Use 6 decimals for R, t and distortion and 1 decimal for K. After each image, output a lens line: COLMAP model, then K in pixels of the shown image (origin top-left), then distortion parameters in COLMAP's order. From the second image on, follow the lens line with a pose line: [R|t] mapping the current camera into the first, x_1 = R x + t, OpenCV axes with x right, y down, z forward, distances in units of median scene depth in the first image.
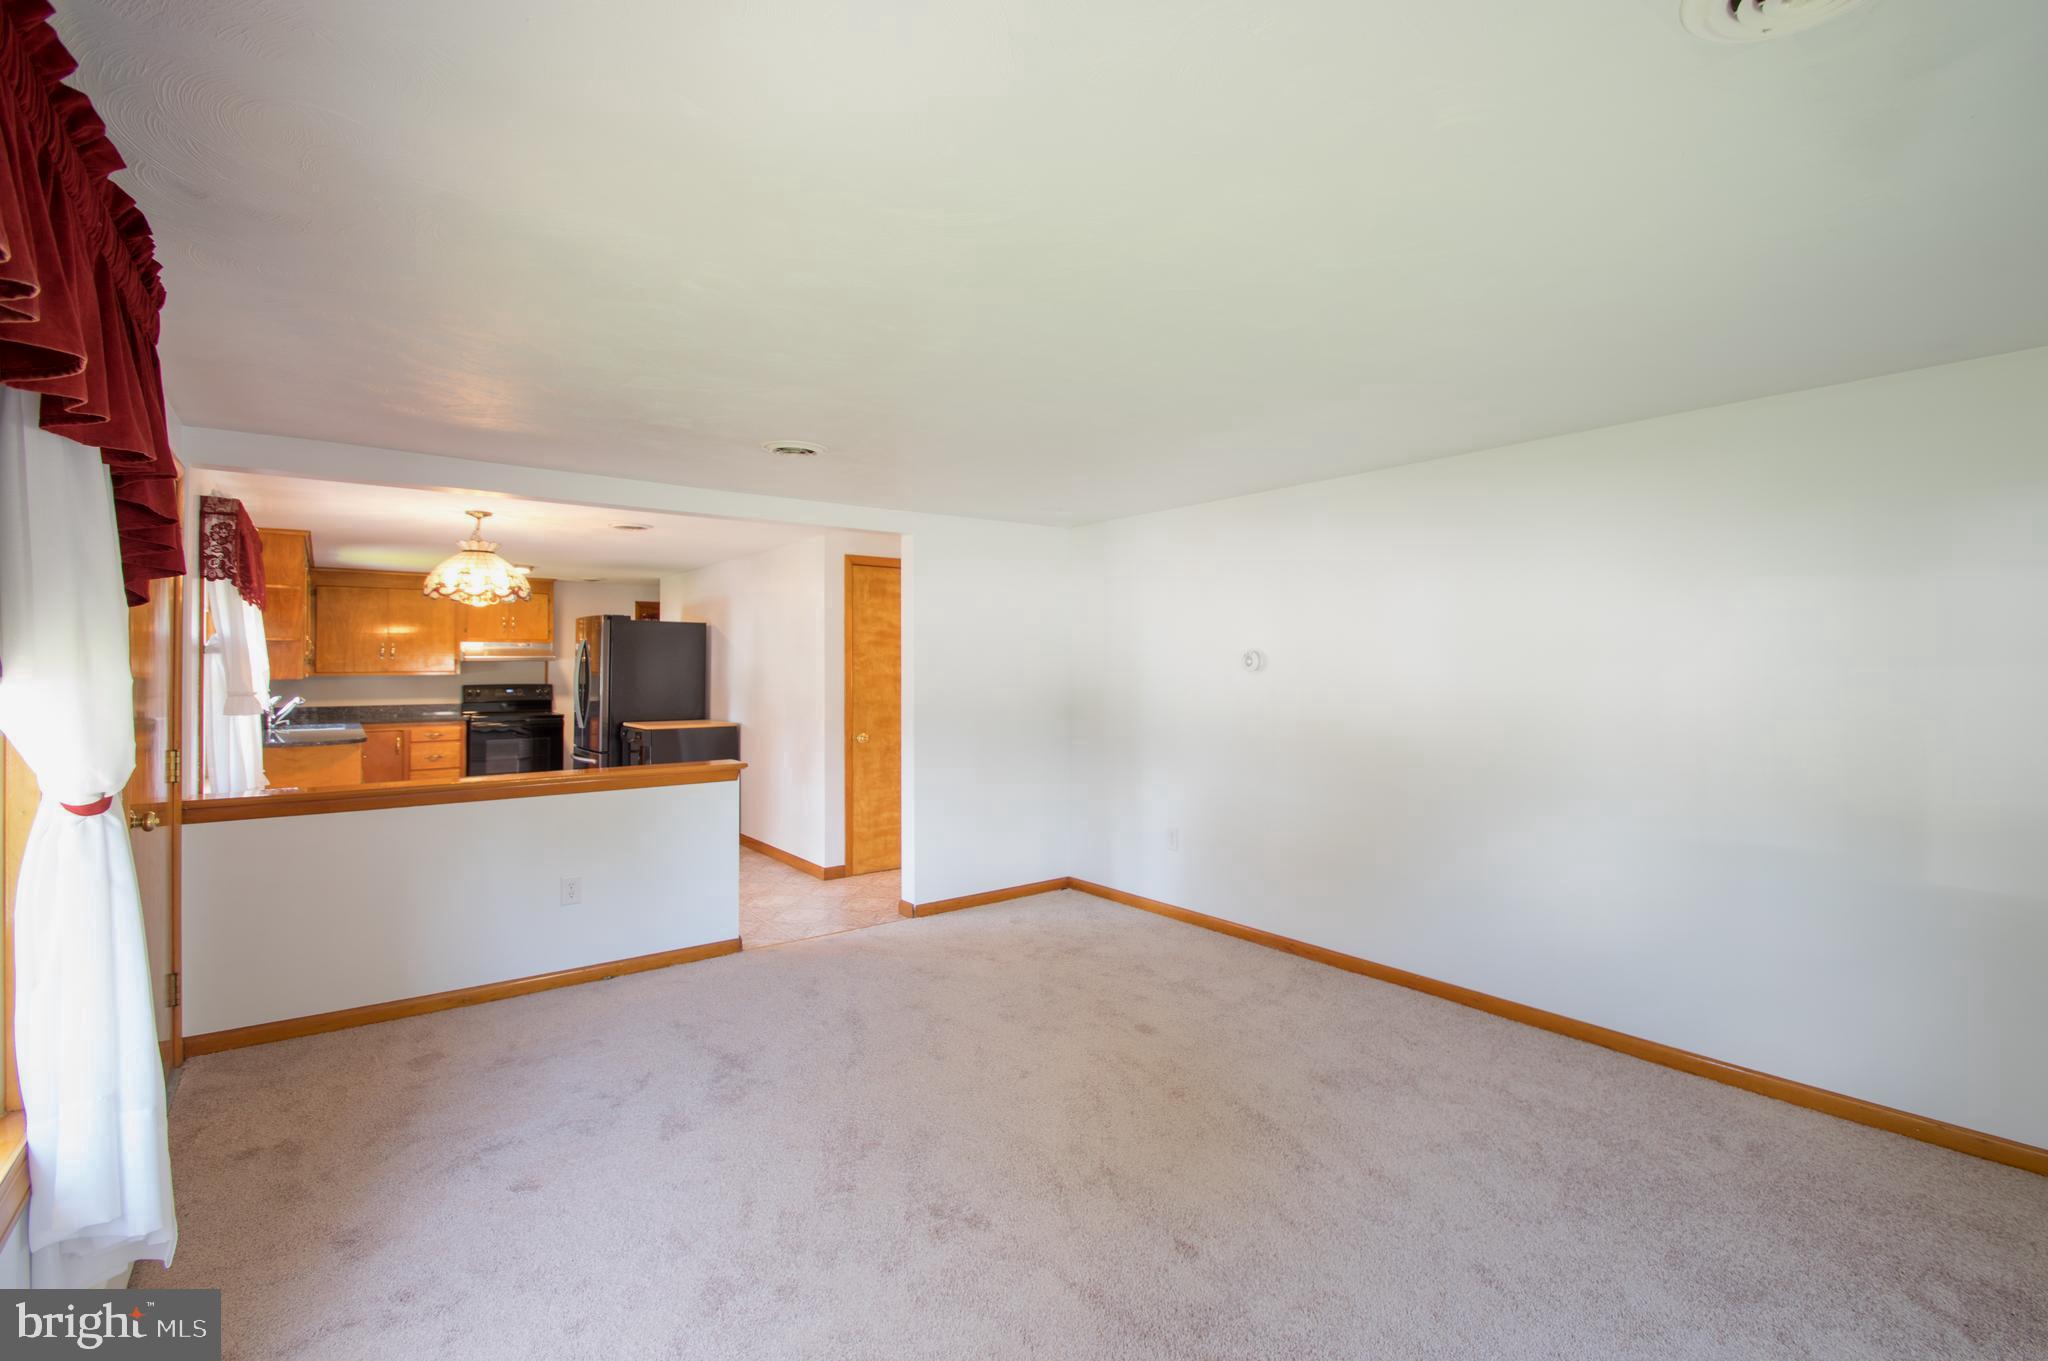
lens RADIAL K [[970.5, 0, 1104.4], [0, 970.5, 638.8], [0, 0, 1]] dist [0.001378, -0.013274]
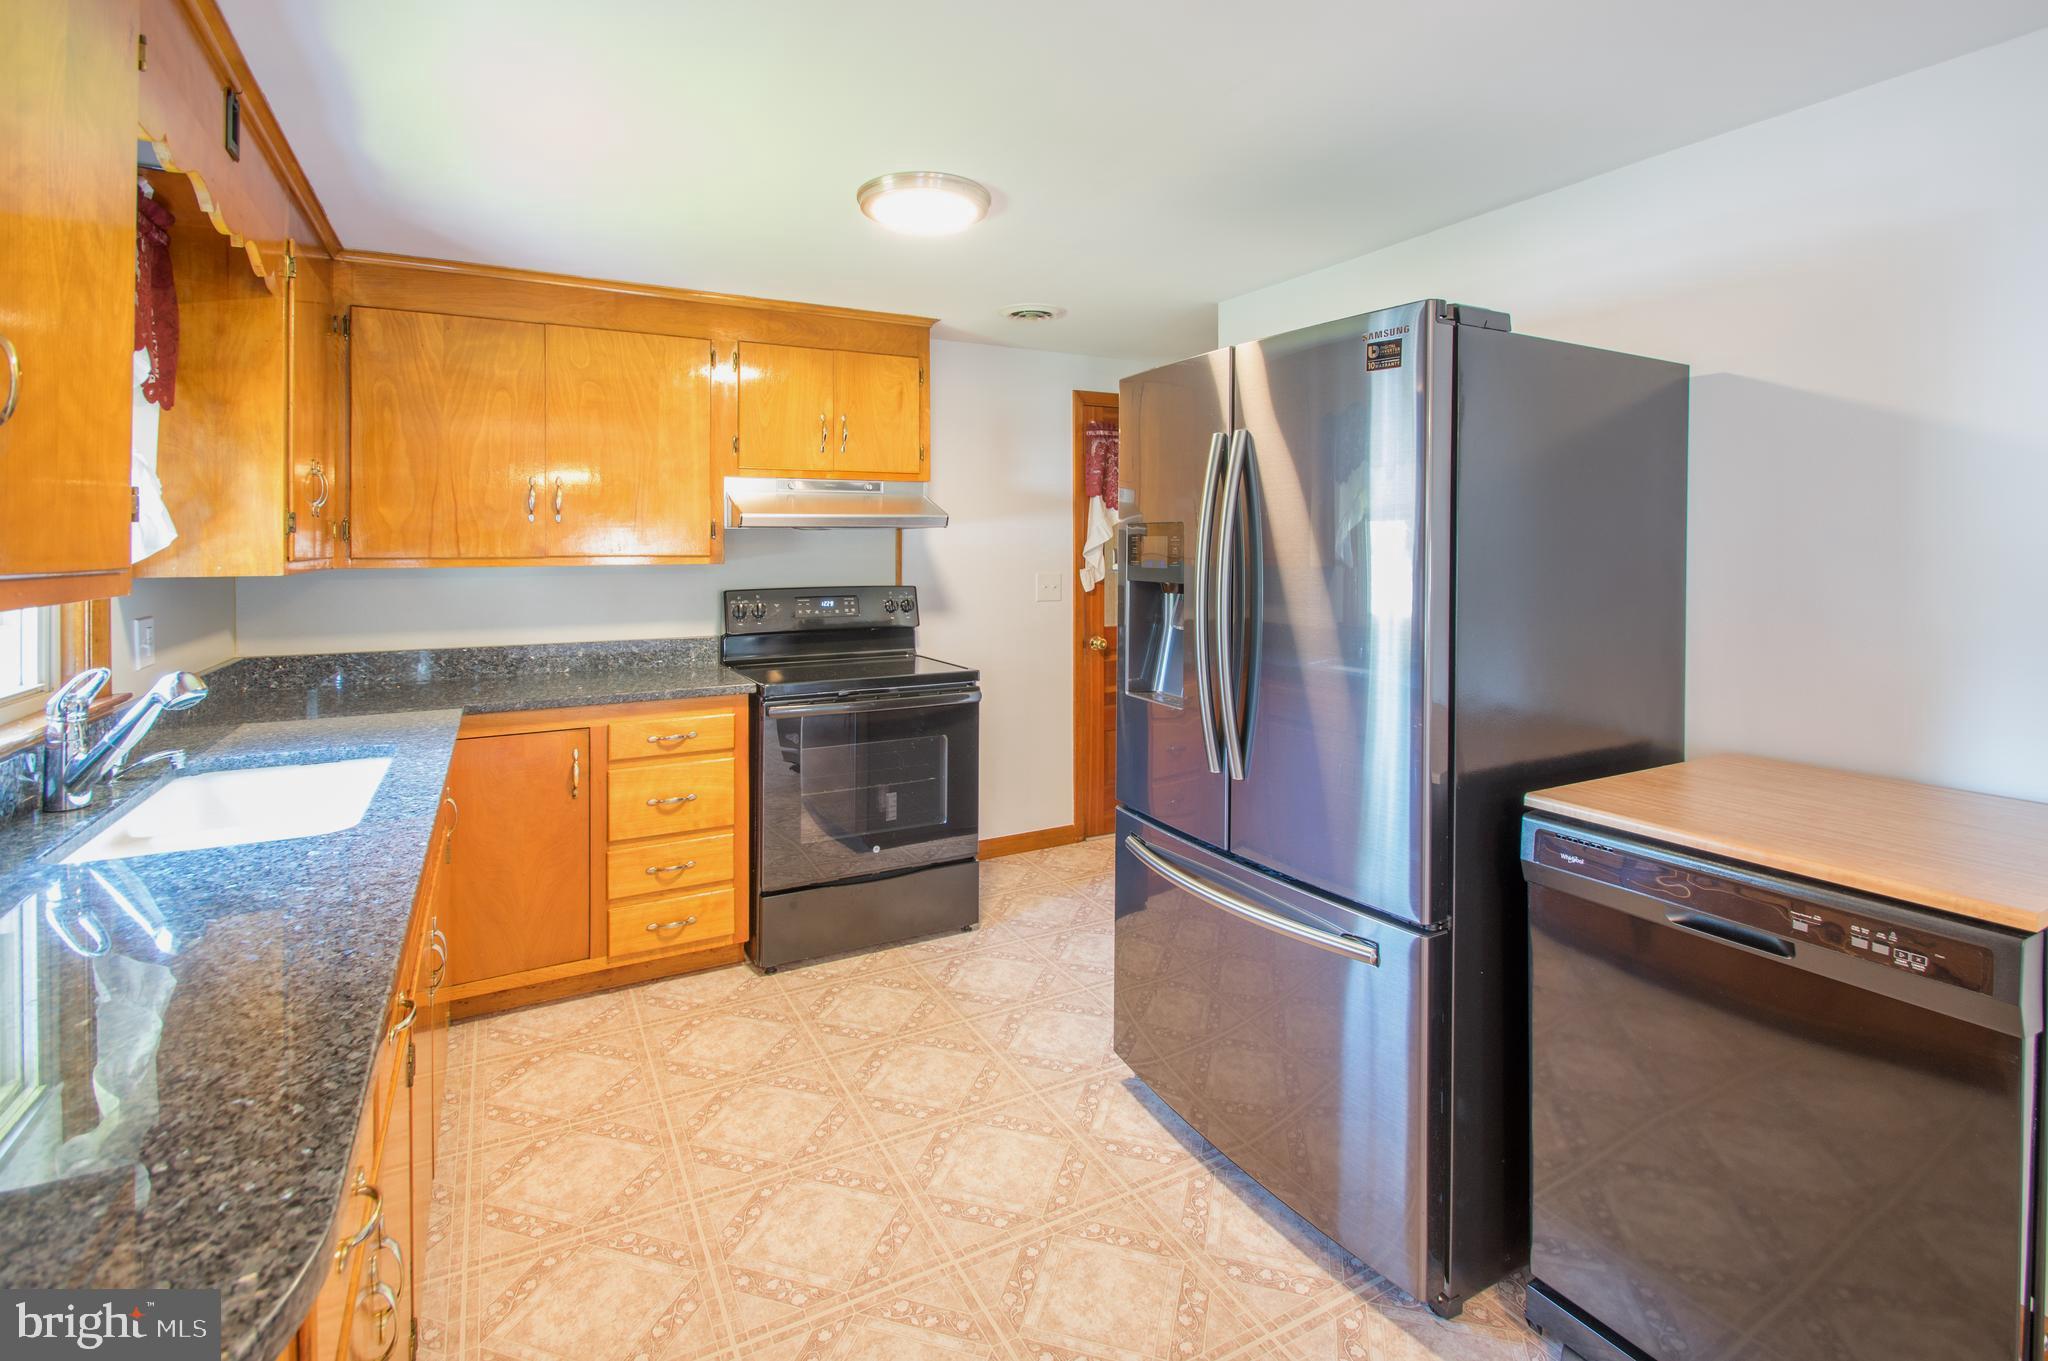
lens RADIAL K [[982.7, 0, 1038.0], [0, 982.7, 544.7], [0, 0, 1]] dist [0.002873, -0.000232]
pose [[0.983274, 0.000654, -0.182132, -0.496820], [0.004401, 0.999616, 0.027349, 0.020855], [0.182080, -0.027693, 0.982894, 0.677941]]
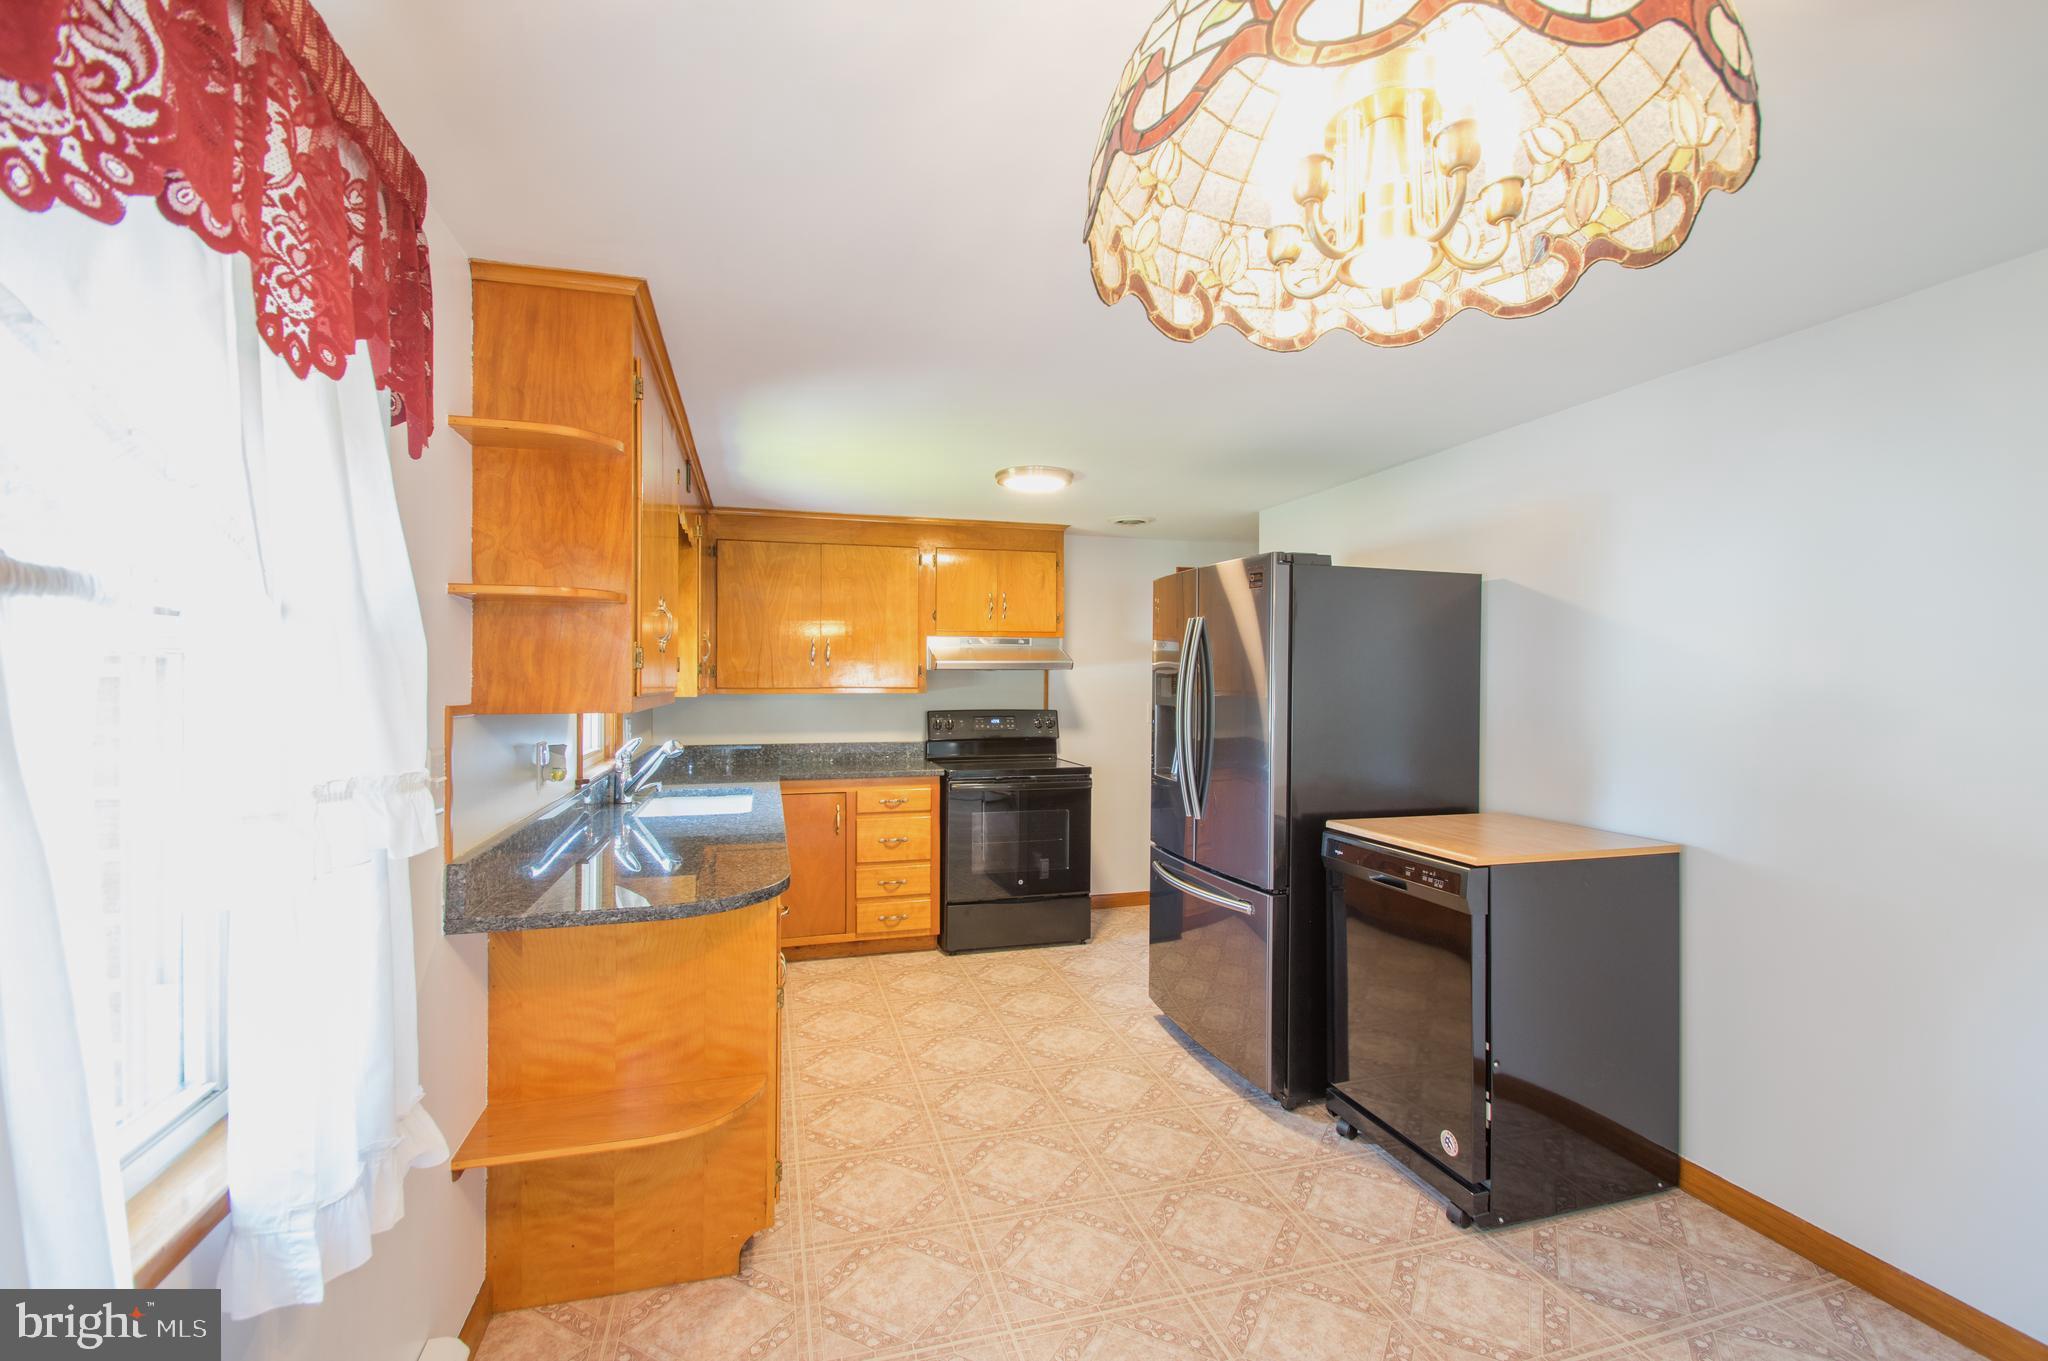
lens RADIAL K [[998.5, 0, 1024.0], [0, 998.5, 680.5], [0, 0, 1]] dist [0.001718, 0.000226]
pose [[0.912273, 0.005810, -0.409542, -0.387197], [0.006220, 0.999588, 0.028037, 0.014176], [0.409536, -0.028125, 0.911860, 0.508220]]
